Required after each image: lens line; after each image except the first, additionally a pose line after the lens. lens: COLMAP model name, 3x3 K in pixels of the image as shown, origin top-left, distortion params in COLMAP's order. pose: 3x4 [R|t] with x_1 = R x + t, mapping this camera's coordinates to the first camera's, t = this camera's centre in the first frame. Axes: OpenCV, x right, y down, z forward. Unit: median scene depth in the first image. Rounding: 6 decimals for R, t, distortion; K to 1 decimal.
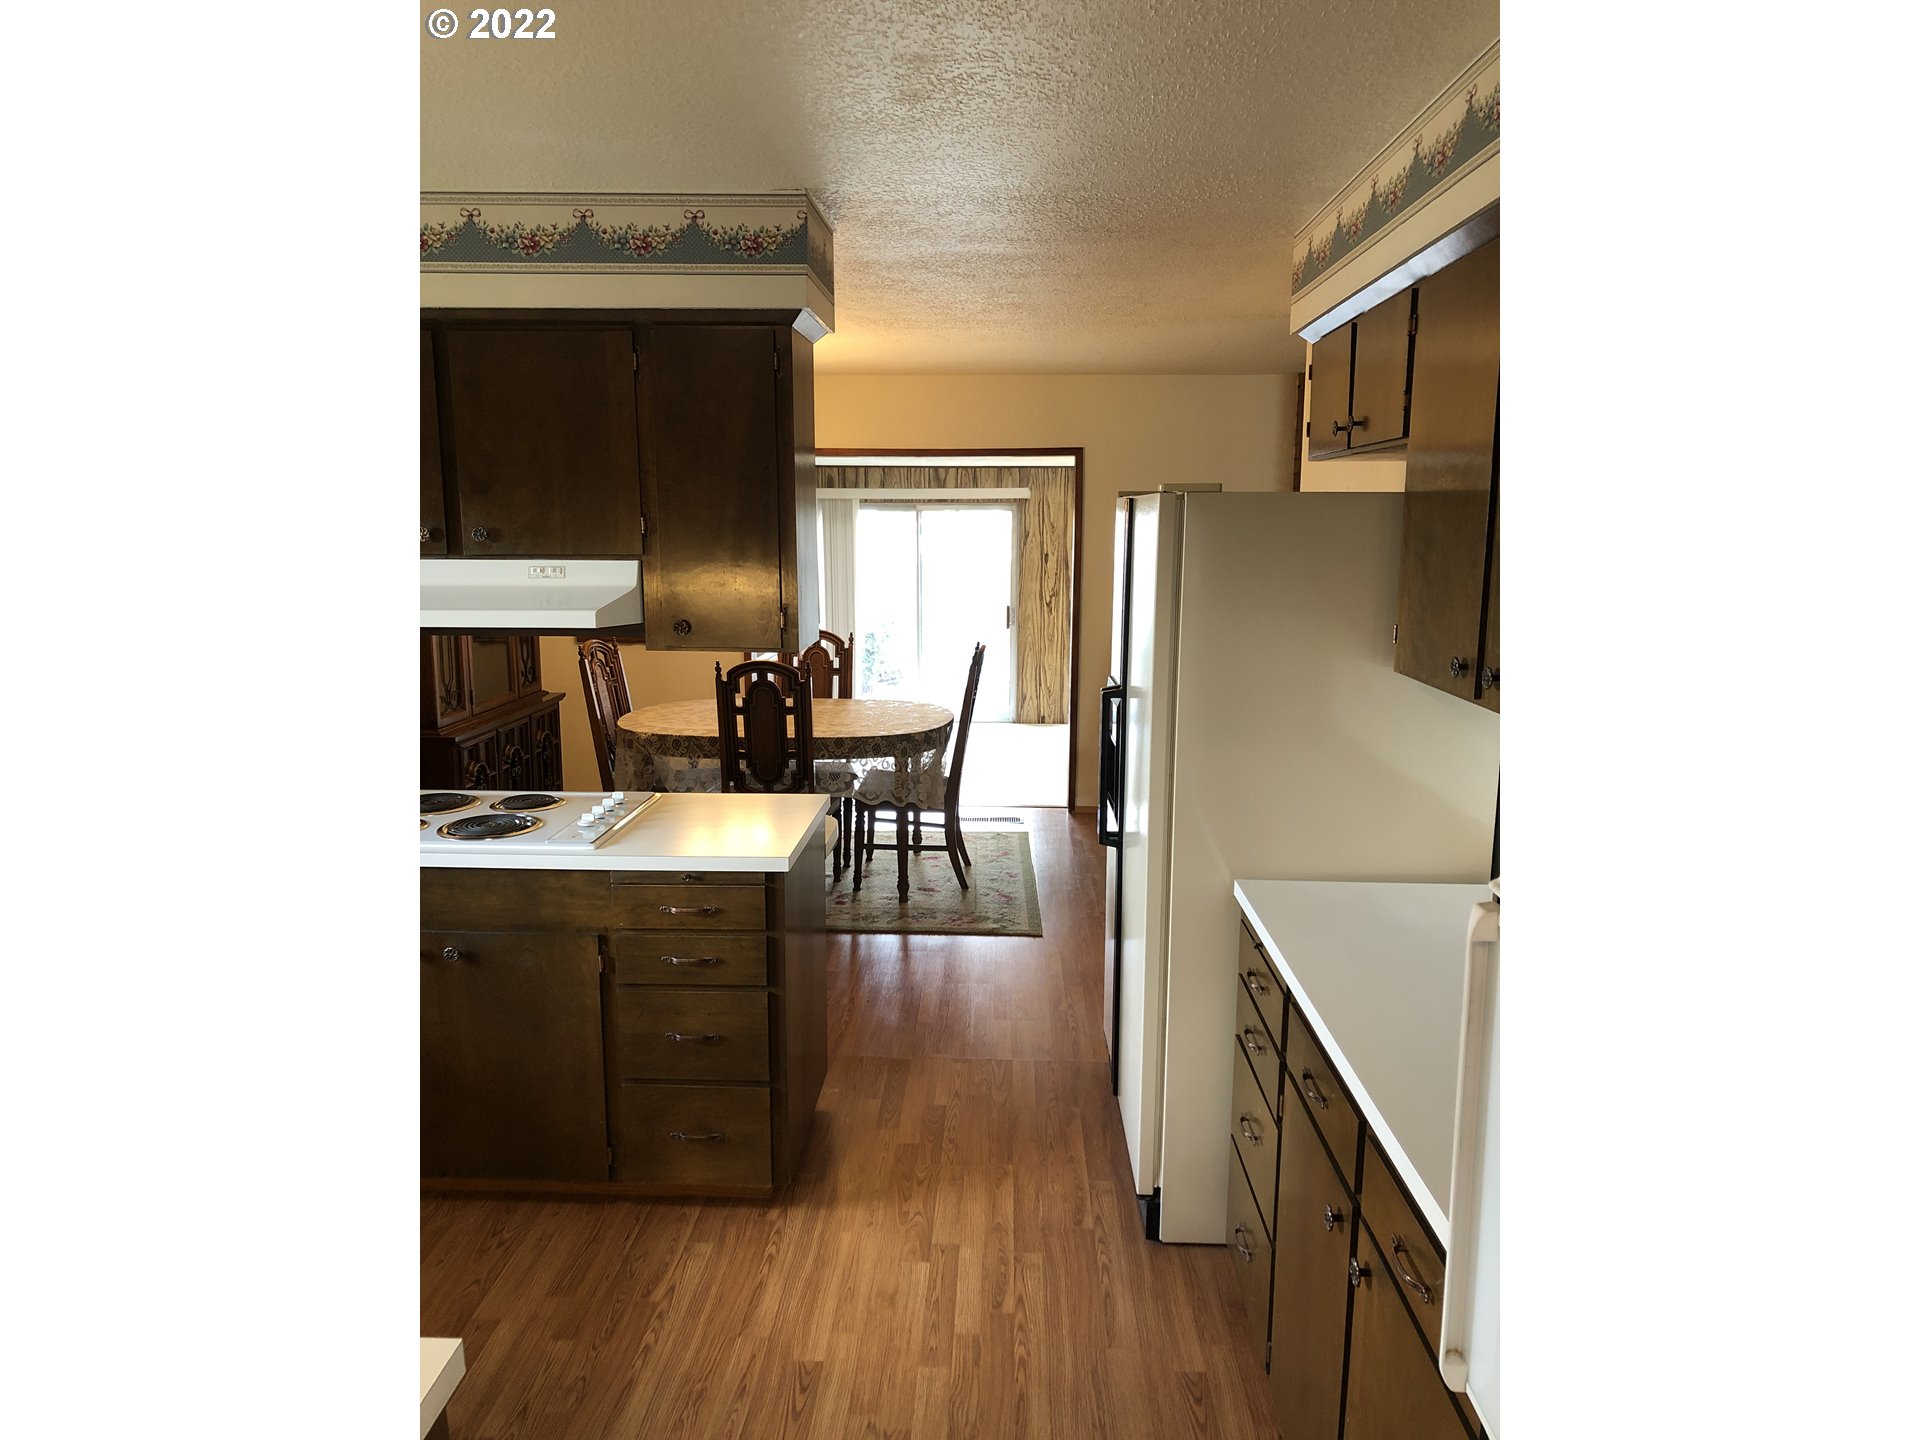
lens RADIAL K [[1163.1, 0, 965.3], [0, 1163.1, 720.3], [0, 0, 1]] dist [0.041655, -0.048412]
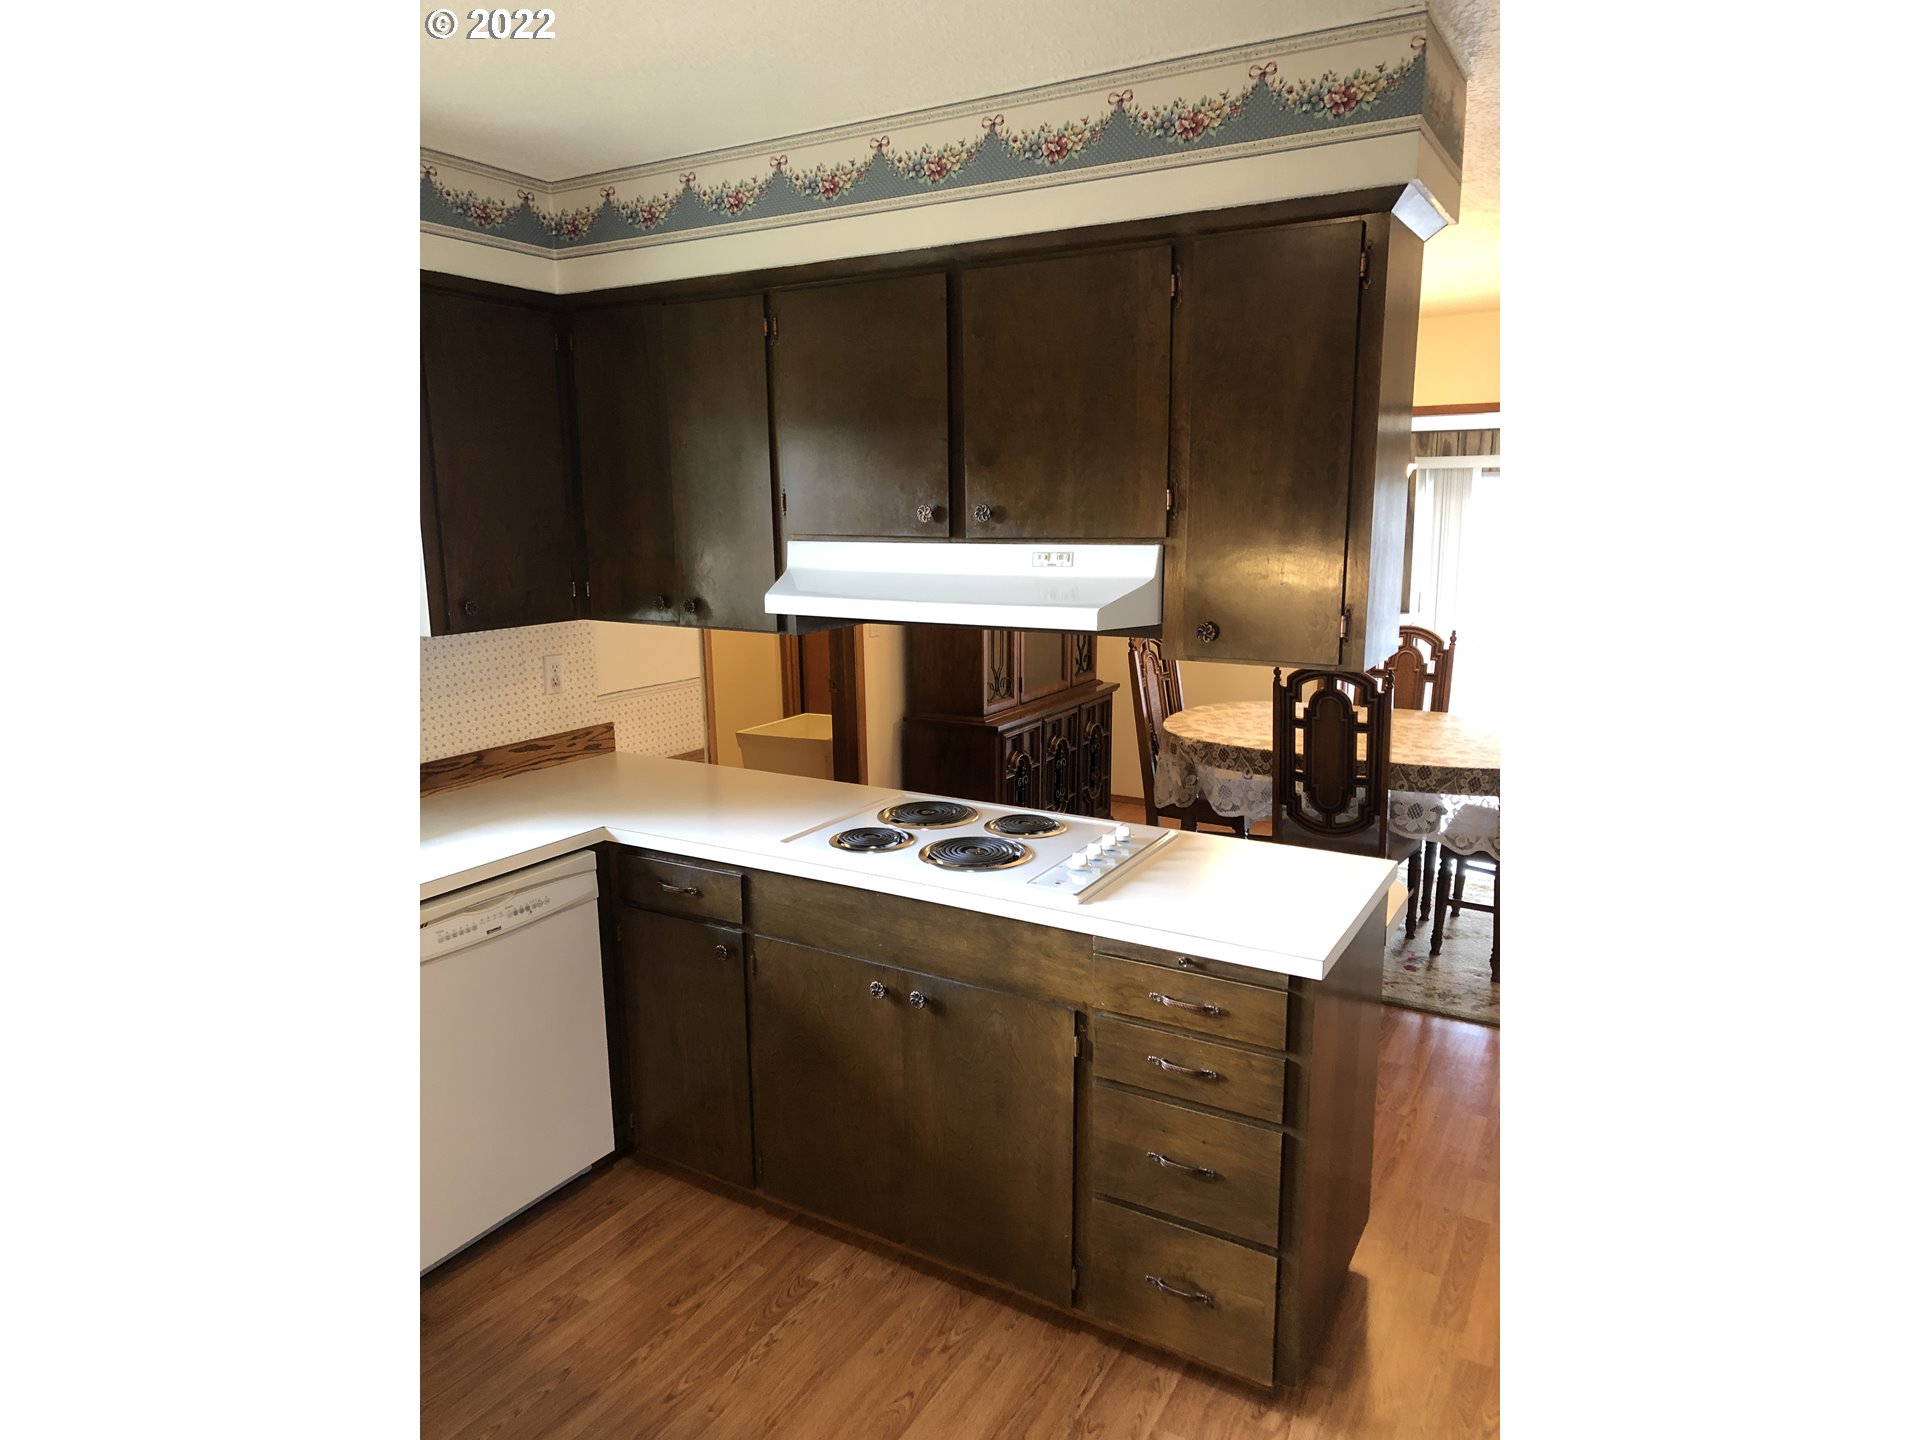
lens RADIAL K [[1163.1, 0, 965.3], [0, 1163.1, 720.3], [0, 0, 1]] dist [0.041655, -0.048412]
pose [[0.878519, 0.076547, -0.471535, -0.014390], [-0.068363, 0.997064, 0.034491, -0.032086], [0.472791, 0.001935, 0.881173, 0.214255]]
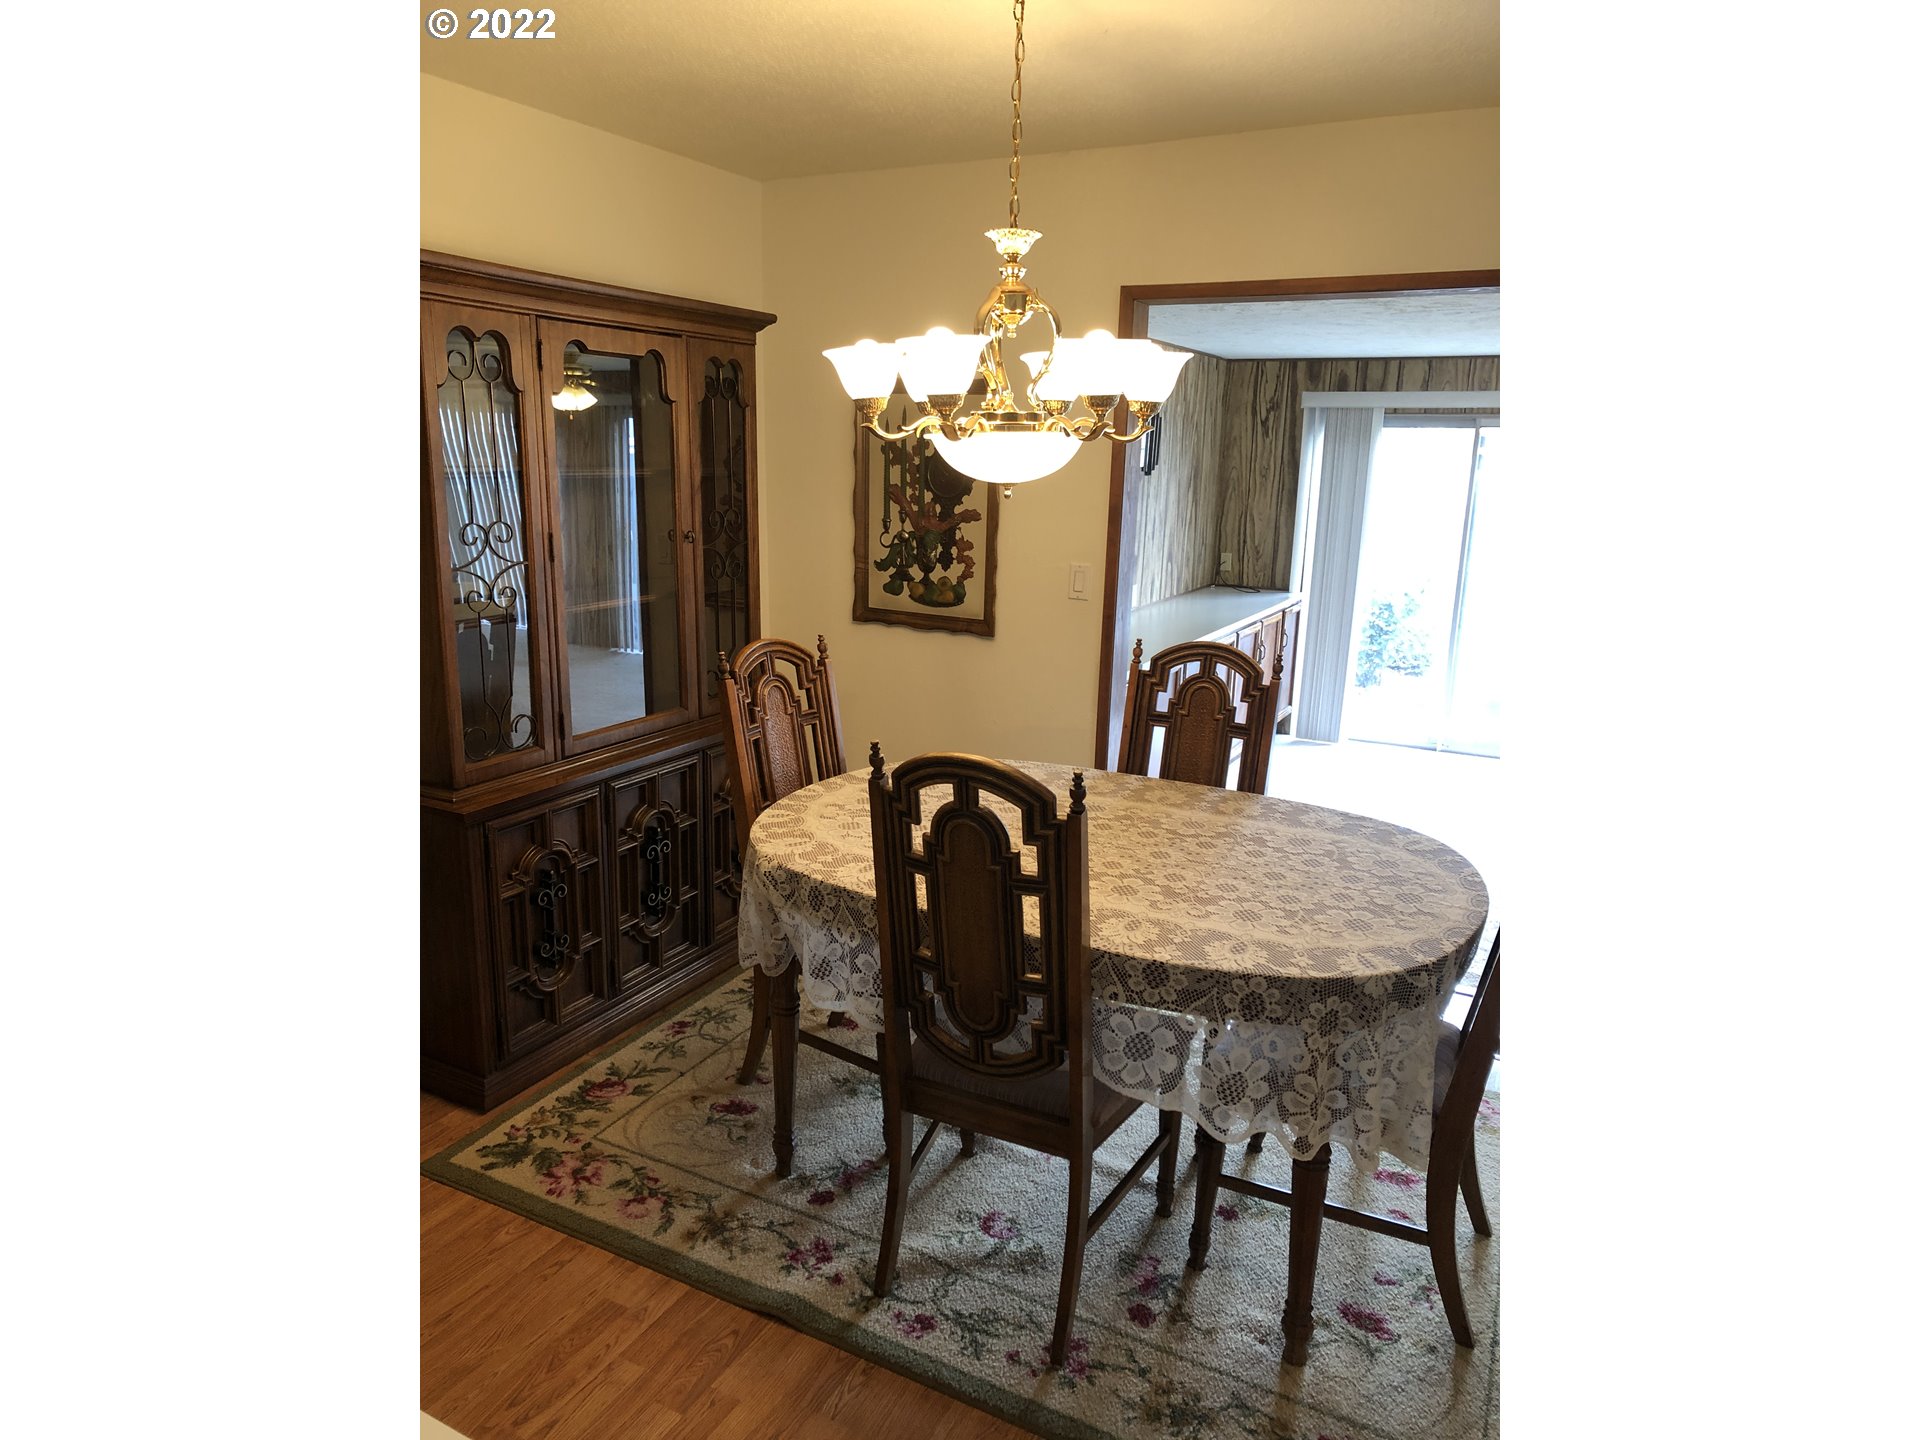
lens RADIAL K [[1163.1, 0, 965.3], [0, 1163.1, 720.3], [0, 0, 1]] dist [0.041655, -0.048412]
pose [[0.899706, 0.115351, -0.420979, -0.015060], [-0.092091, 0.992903, 0.075247, -0.129485], [0.426671, -0.028932, 0.903944, 0.899941]]
